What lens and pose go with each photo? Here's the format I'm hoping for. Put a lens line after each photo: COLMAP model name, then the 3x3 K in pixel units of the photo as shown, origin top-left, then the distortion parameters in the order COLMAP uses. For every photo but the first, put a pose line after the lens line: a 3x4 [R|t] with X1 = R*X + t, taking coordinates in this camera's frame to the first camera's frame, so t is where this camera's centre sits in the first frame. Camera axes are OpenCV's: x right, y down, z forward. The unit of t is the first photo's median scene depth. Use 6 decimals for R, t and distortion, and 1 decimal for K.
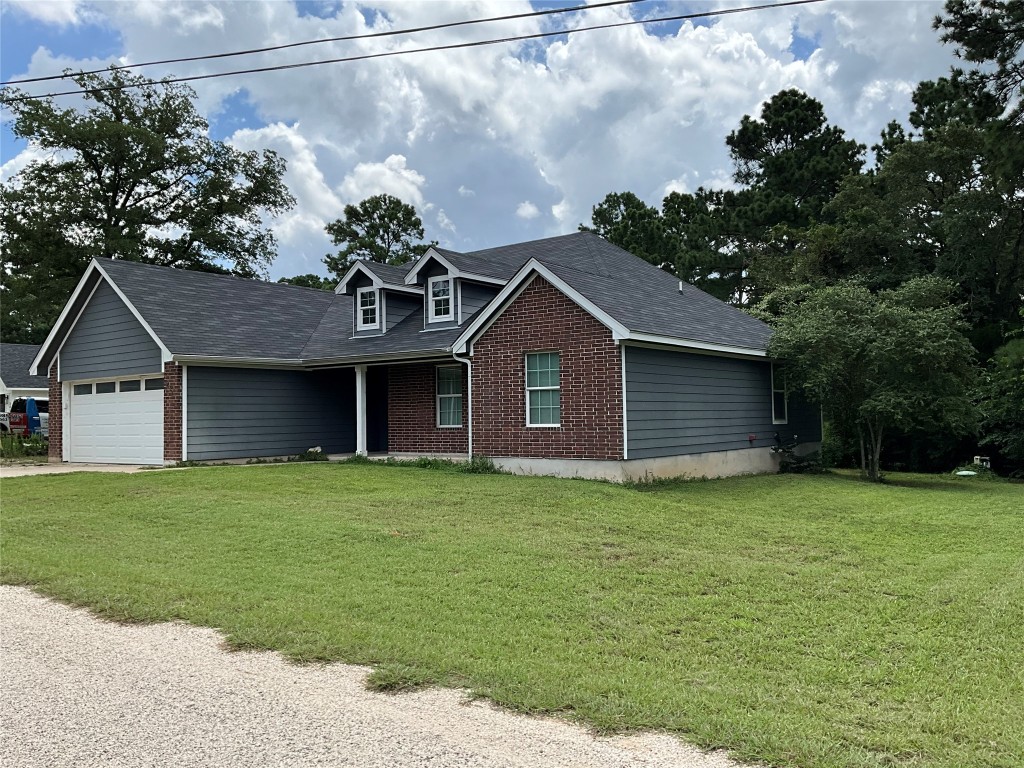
lens RADIAL K [[807.0, 0, 512.0], [0, 807.0, 384.0], [0, 0, 1]] dist [0.004641, -0.001293]
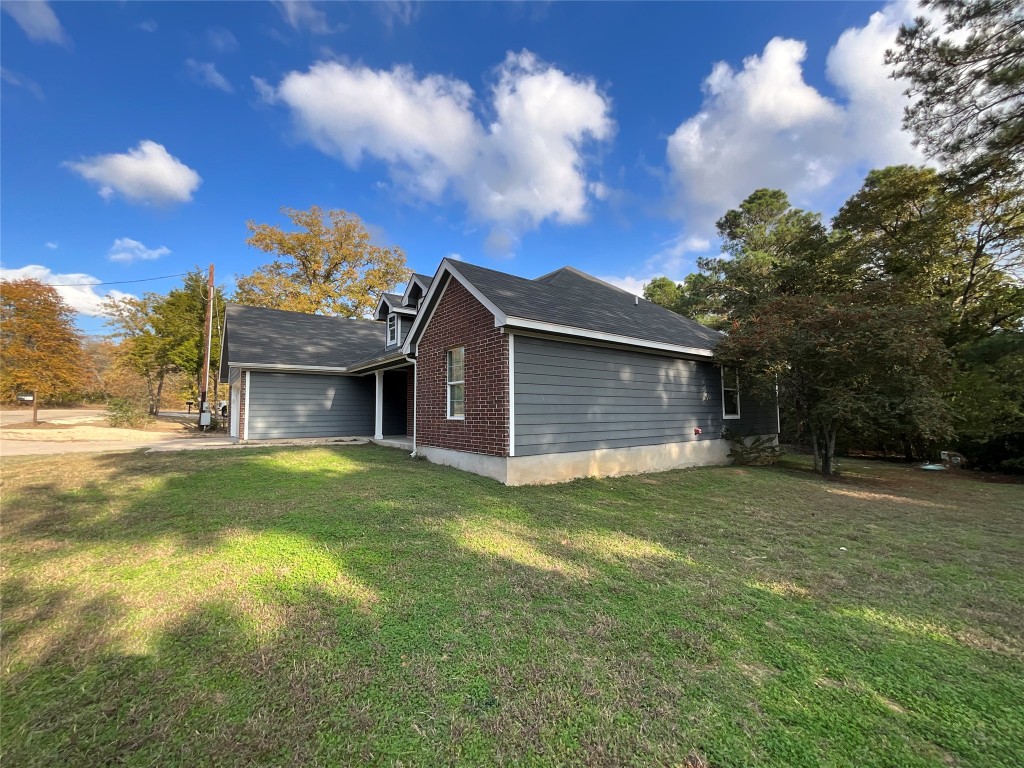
lens RADIAL K [[412.1, 0, 512.0], [0, 412.1, 384.0], [0, 0, 1]] dist [0.002785, -0.001998]
pose [[0.969961, -0.007978, -0.243129, 0.221656], [0.002003, 0.999690, -0.024816, 0.019286], [0.243252, 0.023583, 0.969676, 0.465713]]
